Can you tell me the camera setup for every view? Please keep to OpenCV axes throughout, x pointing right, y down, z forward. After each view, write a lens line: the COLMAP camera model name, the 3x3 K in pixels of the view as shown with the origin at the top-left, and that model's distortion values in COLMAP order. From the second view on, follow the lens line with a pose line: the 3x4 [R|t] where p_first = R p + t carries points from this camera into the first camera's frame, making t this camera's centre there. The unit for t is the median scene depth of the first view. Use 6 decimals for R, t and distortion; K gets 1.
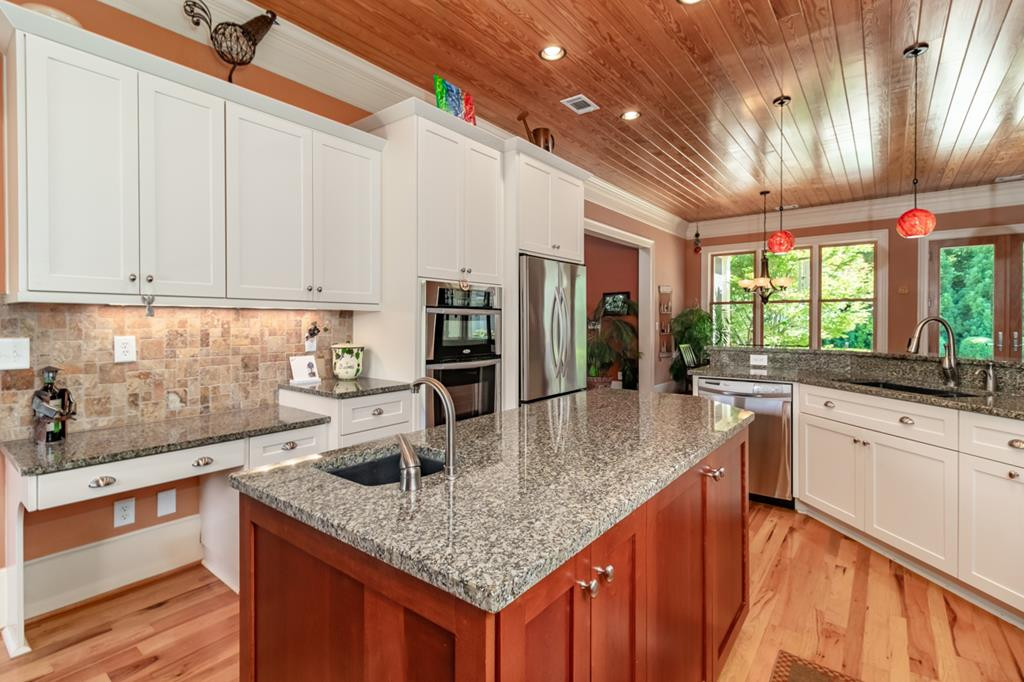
lens RADIAL K [[485.0, 0, 480.7], [0, 485.0, 326.0], [0, 0, 1]] dist [0.004638, 0.004930]
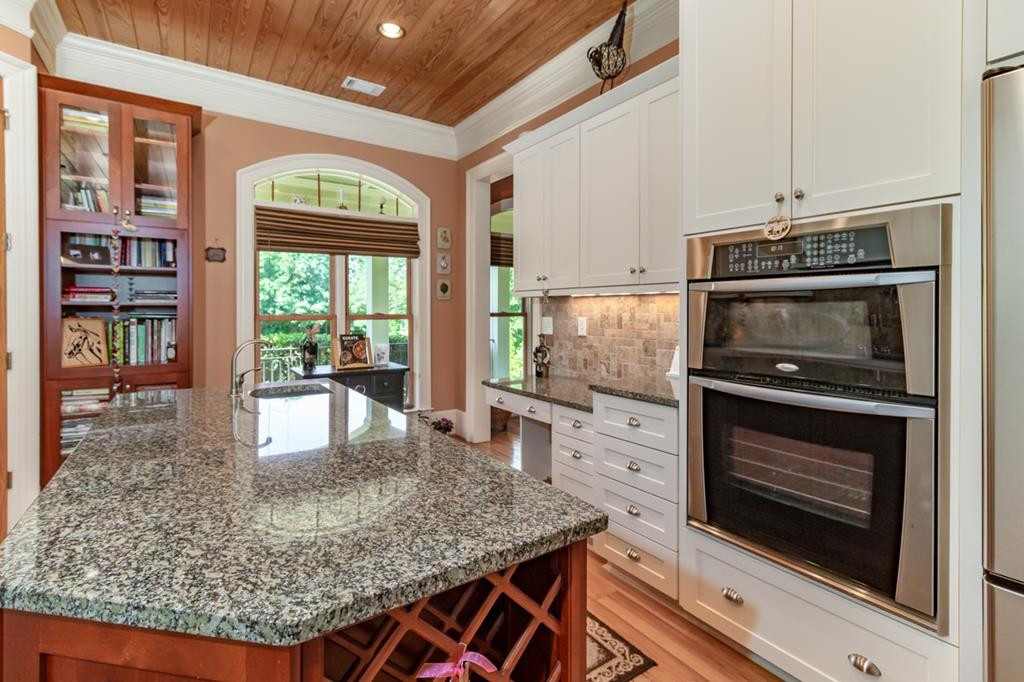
lens RADIAL K [[485.0, 0, 526.6], [0, 485.0, 304.7], [0, 0, 1]] dist [0.004638, 0.004930]
pose [[-0.272772, -0.010274, -0.962024, 0.600486], [-0.005912, 0.999942, -0.009003, -0.003343], [0.962060, 0.003232, -0.272817, 1.070372]]
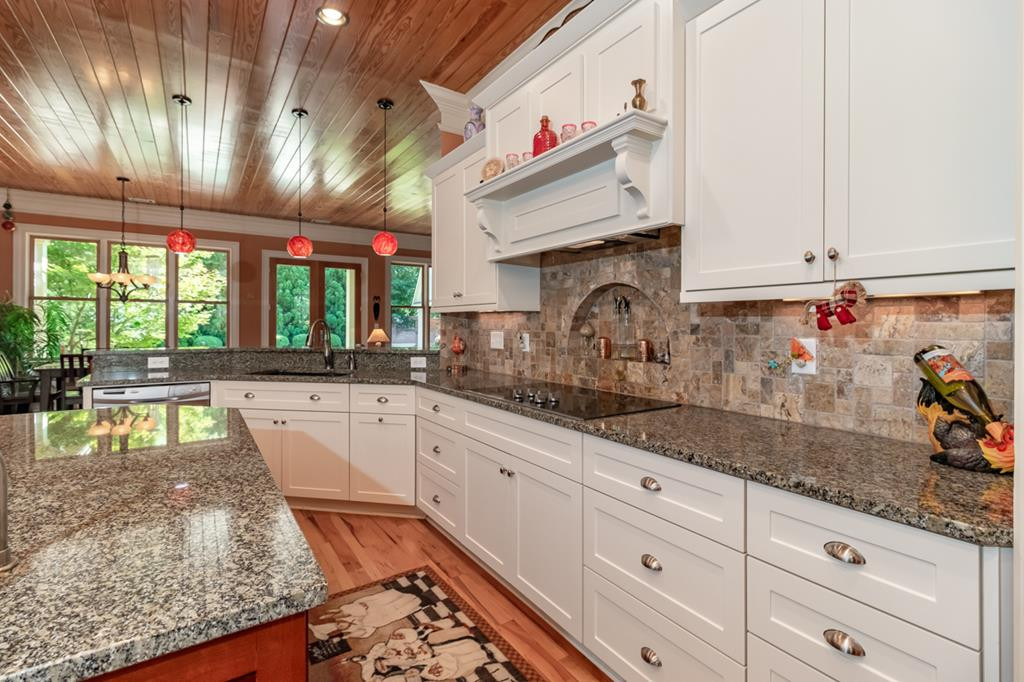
lens RADIAL K [[485.0, 0, 524.8], [0, 485.0, 322.8], [0, 0, 1]] dist [0.004638, 0.004930]
pose [[0.290889, 0.003700, 0.956750, -0.155125], [0.003530, 0.999982, -0.004940, 0.000037], [-0.956750, 0.004814, 0.290871, 0.053177]]
